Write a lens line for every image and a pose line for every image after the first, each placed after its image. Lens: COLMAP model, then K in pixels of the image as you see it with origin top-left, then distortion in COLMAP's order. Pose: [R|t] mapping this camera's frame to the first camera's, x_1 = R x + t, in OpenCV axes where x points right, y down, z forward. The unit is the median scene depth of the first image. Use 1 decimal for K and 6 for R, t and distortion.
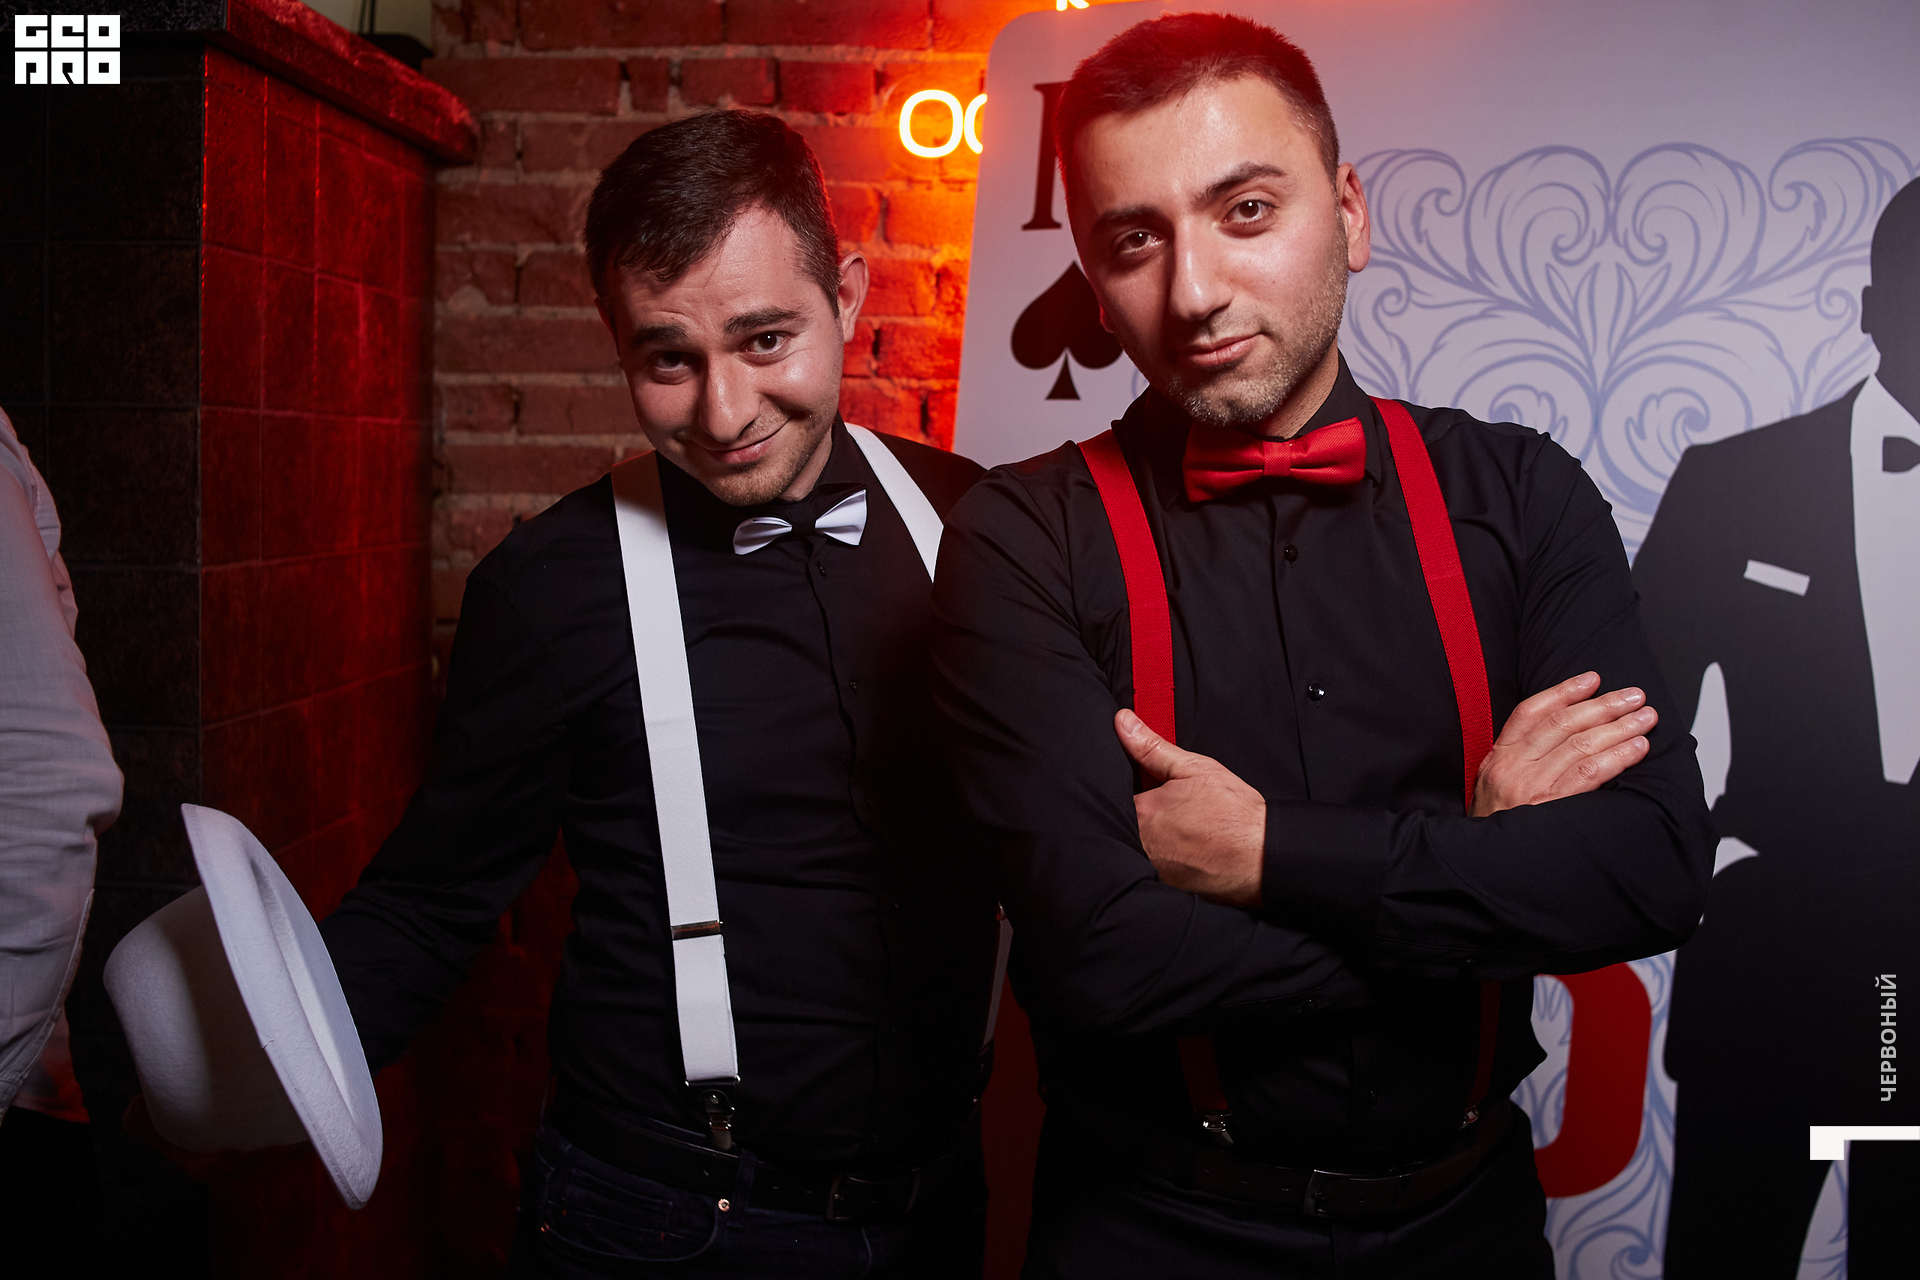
lens RADIAL K [[2522.2, 0, 854.8], [0, 2522.2, 647.5], [0, 0, 1]] dist [-0.101749, 0.000000]
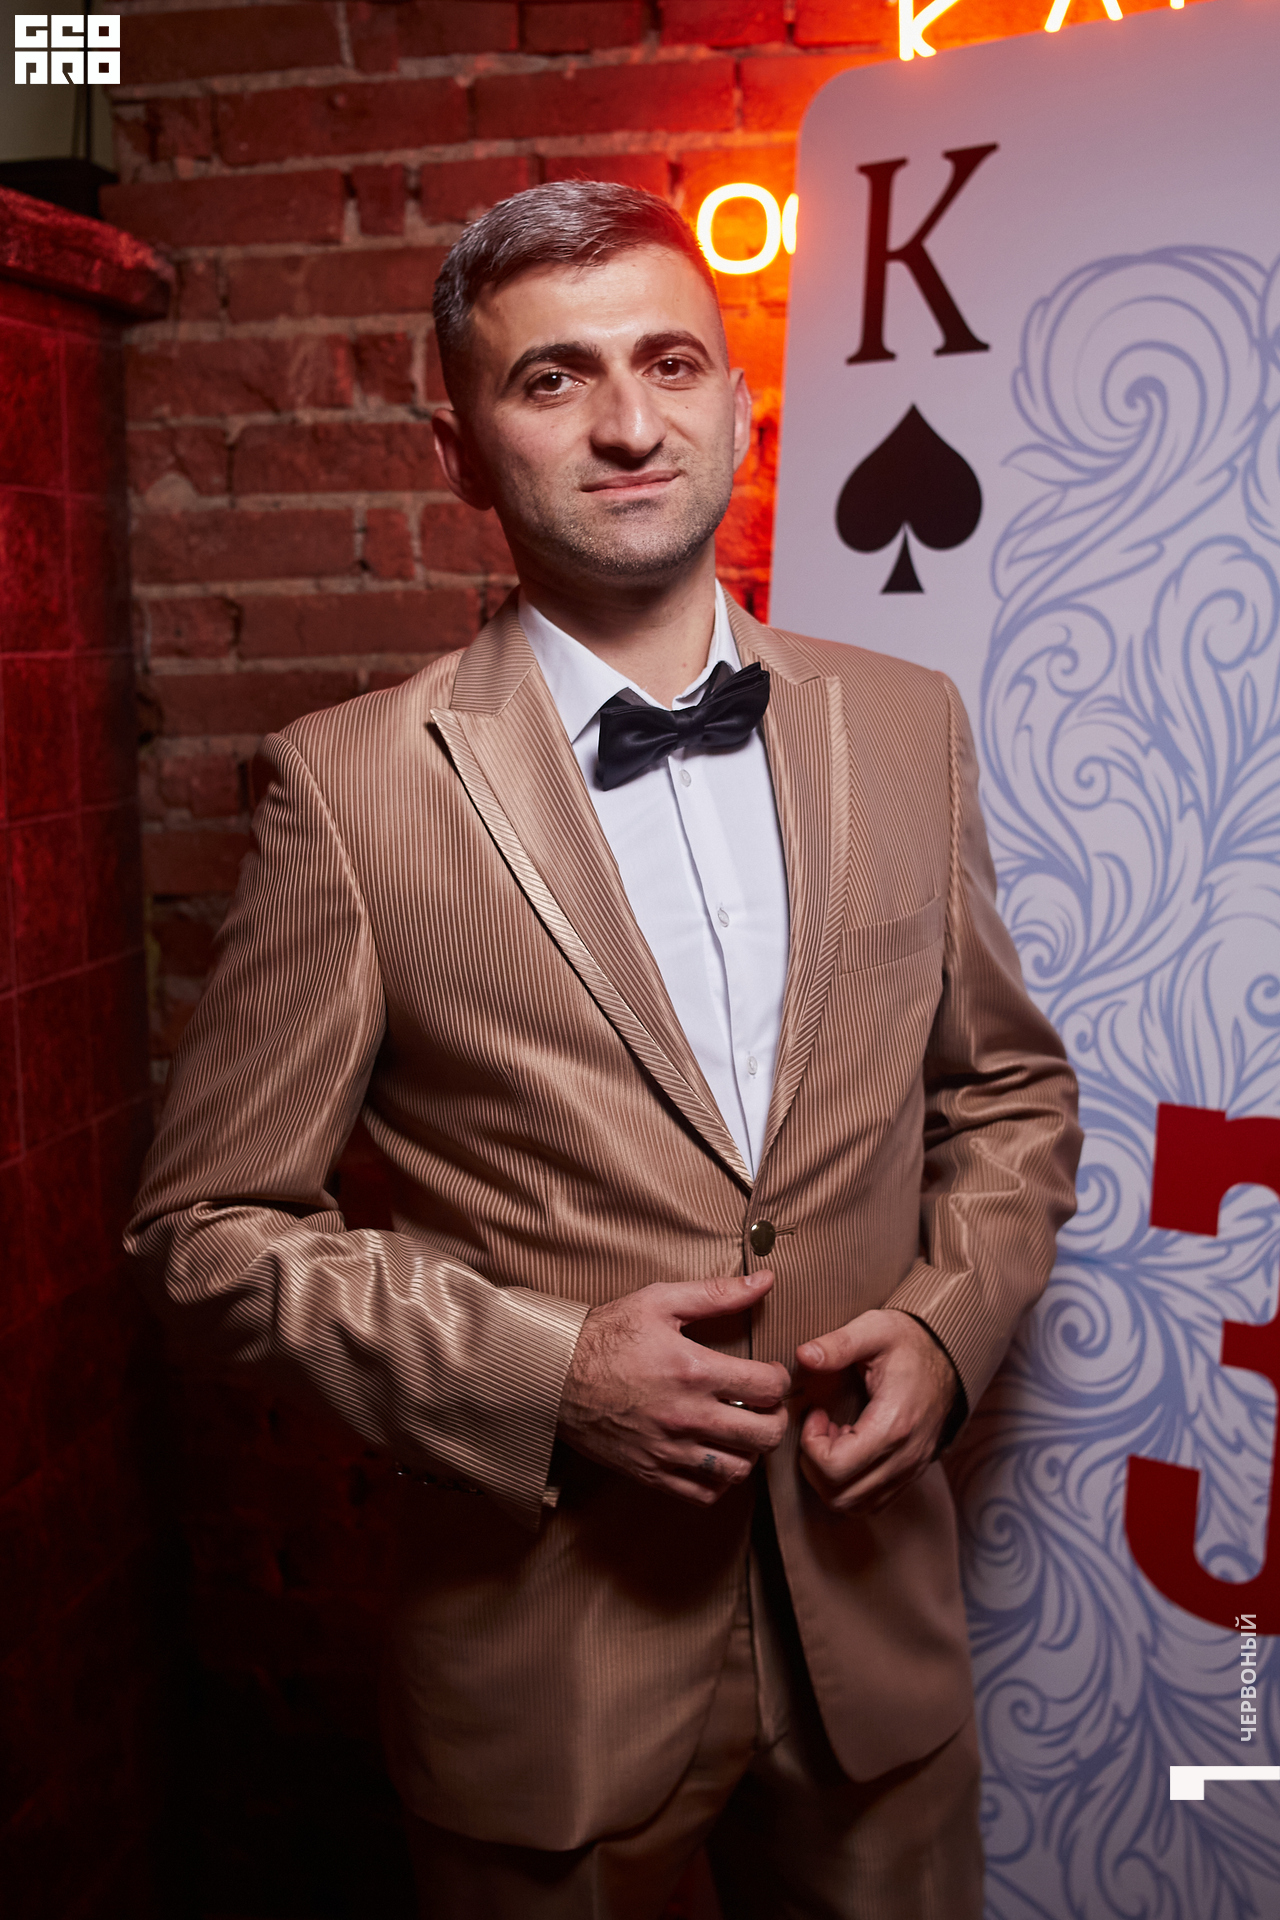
lens RADIAL K [[2522.2, 0, 644.9], [0, 2522.2, 946.9], [0, 0, 1]] dist [-0.101749, 0.000000]
pose [[0.989492, -0.021973, -0.142908, 0.104031], [0.031569, 0.997371, 0.065228, -0.042378], [0.141099, -0.069054, 0.987584, 0.235091]]
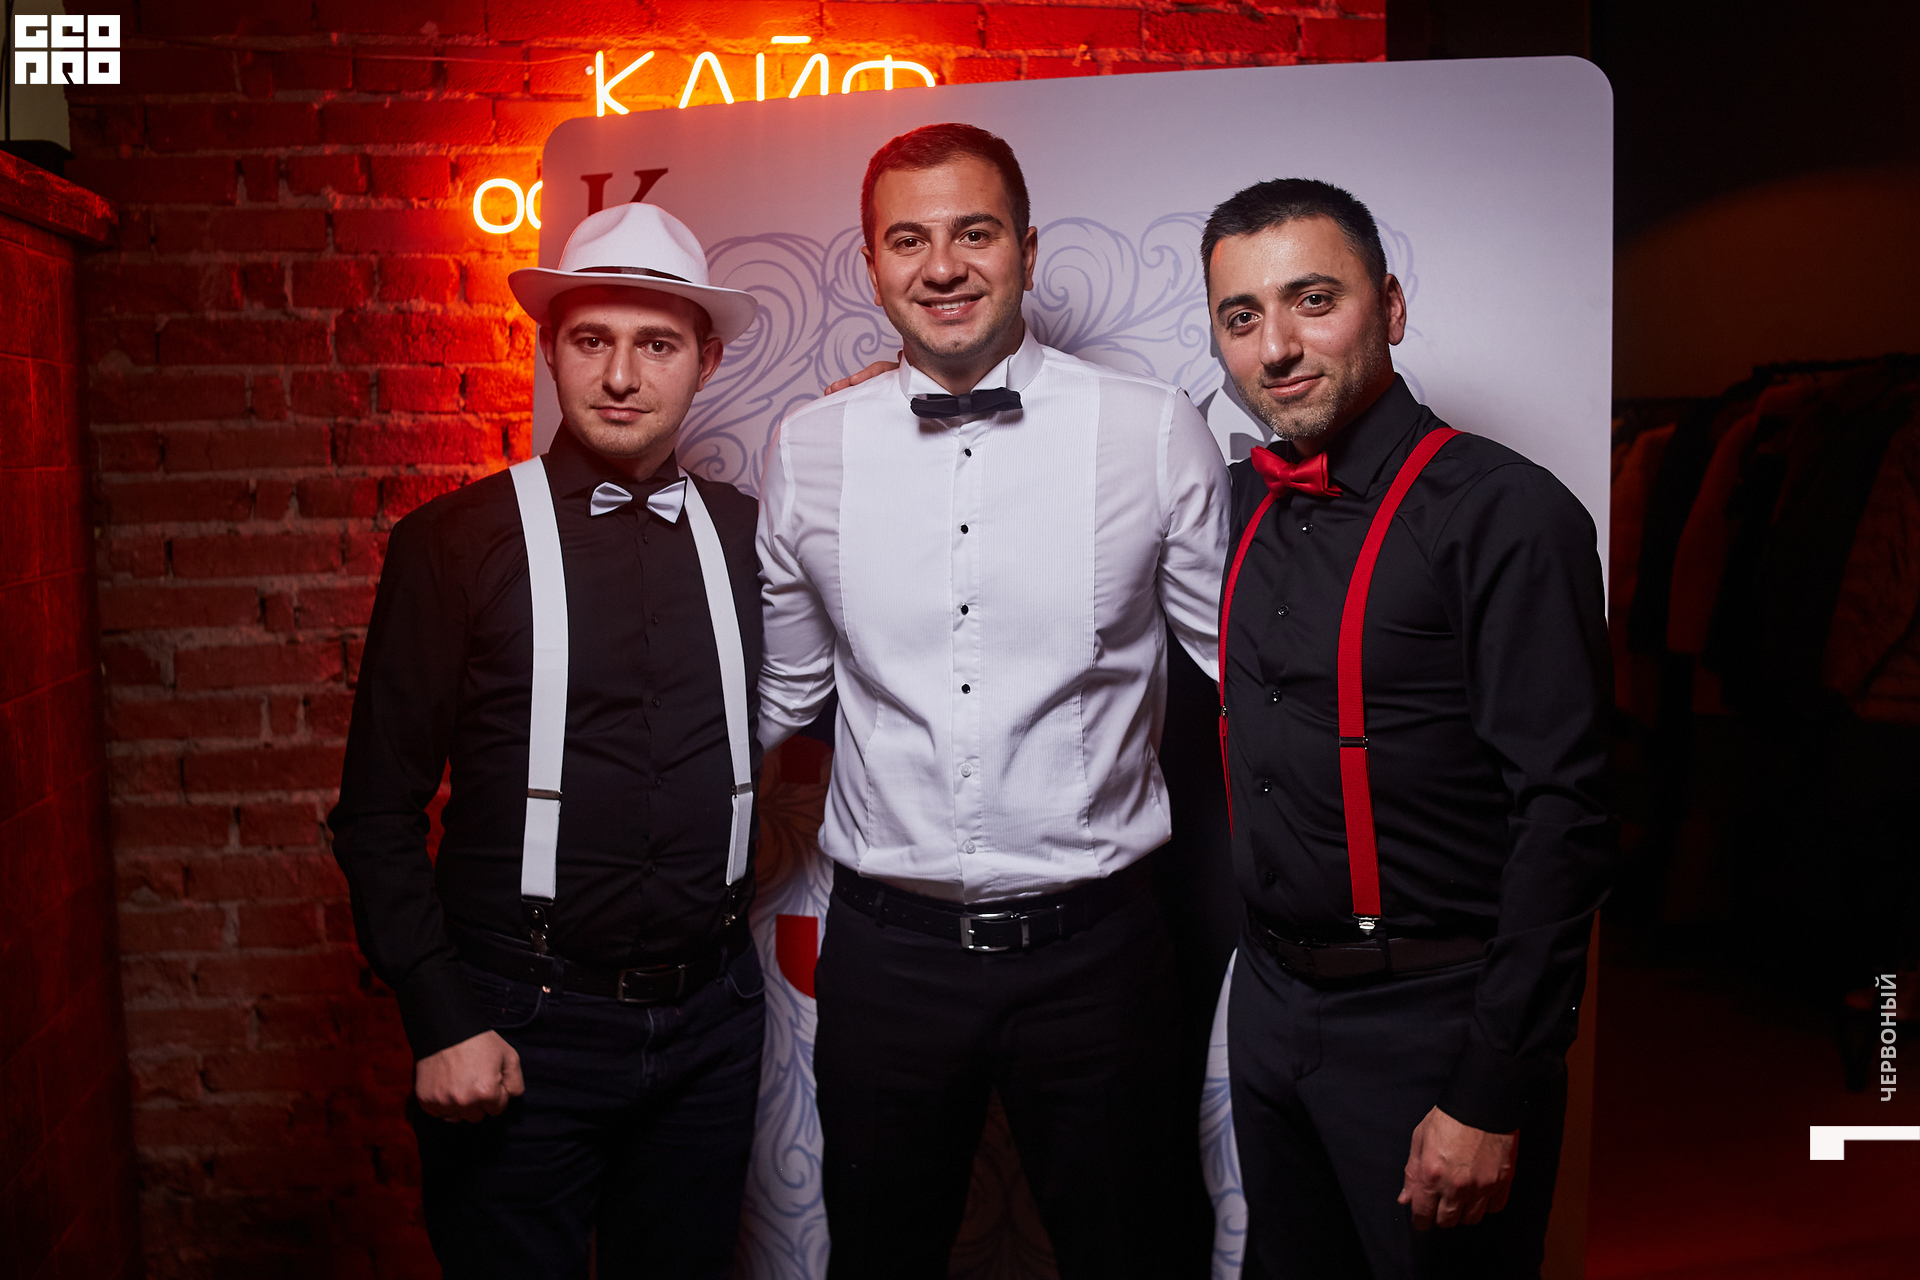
lens RADIAL K [[2522.2, 0, 1059.6], [0, 2522.2, 609.8], [0, 0, 1]] dist [-0.101749, 0.000000]
pose [[0.969522, -0.058440, 0.237934, -0.006519], [0.058066, 0.998276, 0.008585, -0.004968], [-0.238026, 0.005493, 0.971243, -0.255957]]
